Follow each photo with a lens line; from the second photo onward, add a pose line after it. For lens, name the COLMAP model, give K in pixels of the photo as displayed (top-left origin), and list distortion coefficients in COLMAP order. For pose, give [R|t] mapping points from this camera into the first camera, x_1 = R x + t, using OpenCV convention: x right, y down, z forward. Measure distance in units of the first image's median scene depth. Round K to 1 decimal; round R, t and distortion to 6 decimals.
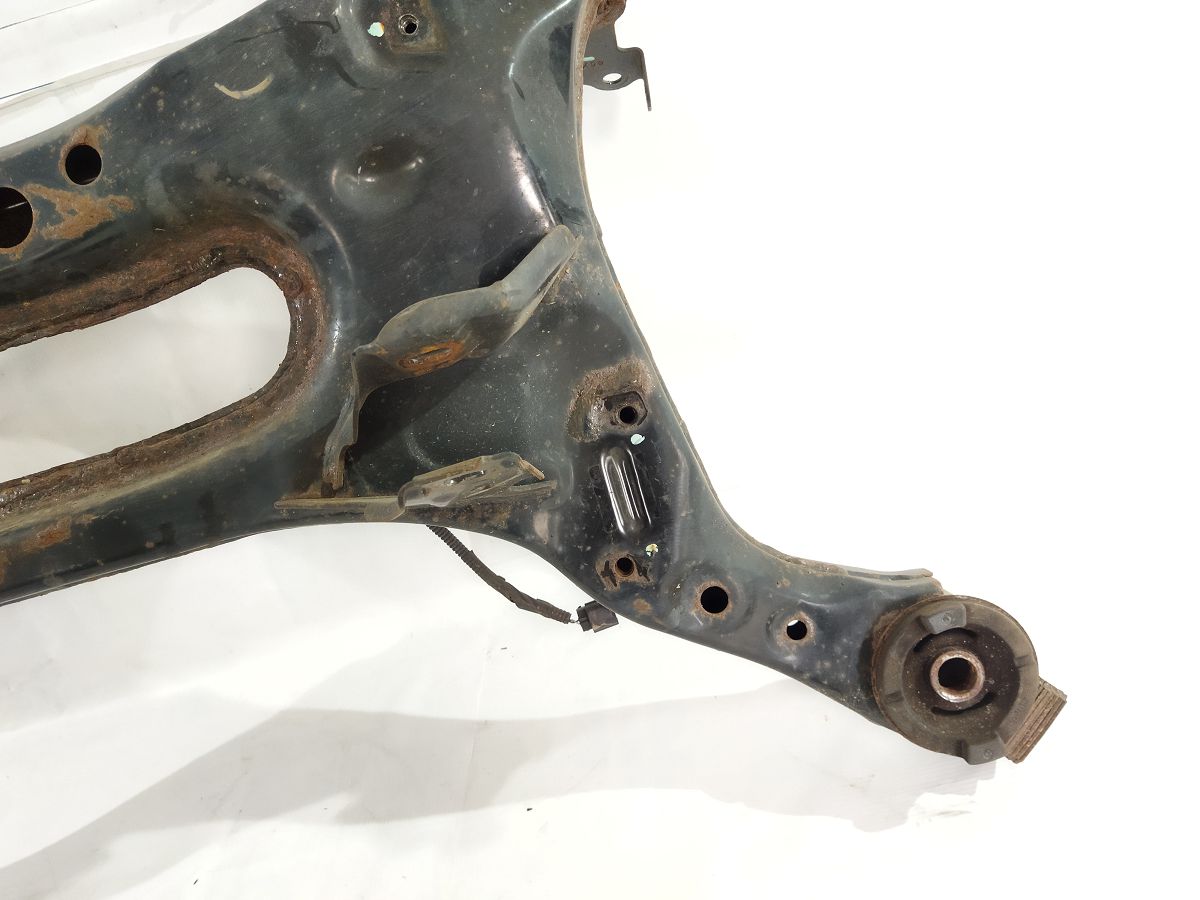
lens RADIAL K [[896.5, 0, 600.0], [0, 896.5, 450.0], [0, 0, 1]] dist [0.094015, -0.156759]
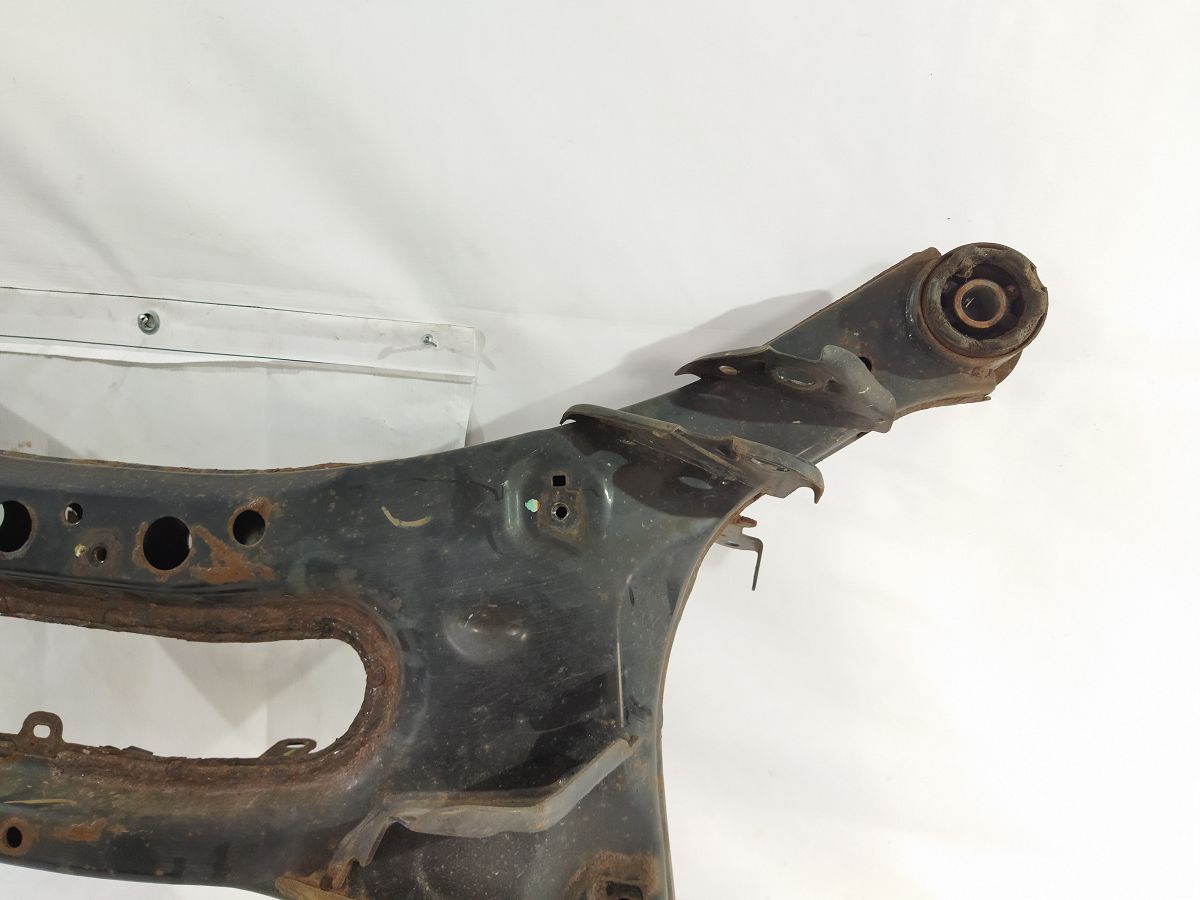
lens RADIAL K [[896.5, 0, 600.0], [0, 896.5, 450.0], [0, 0, 1]] dist [0.094015, -0.156759]
pose [[0.930011, 0.350998, -0.108993, -0.070124], [-0.363460, 0.922356, -0.130983, -0.410998], [0.054555, 0.161431, 0.985375, -0.109527]]
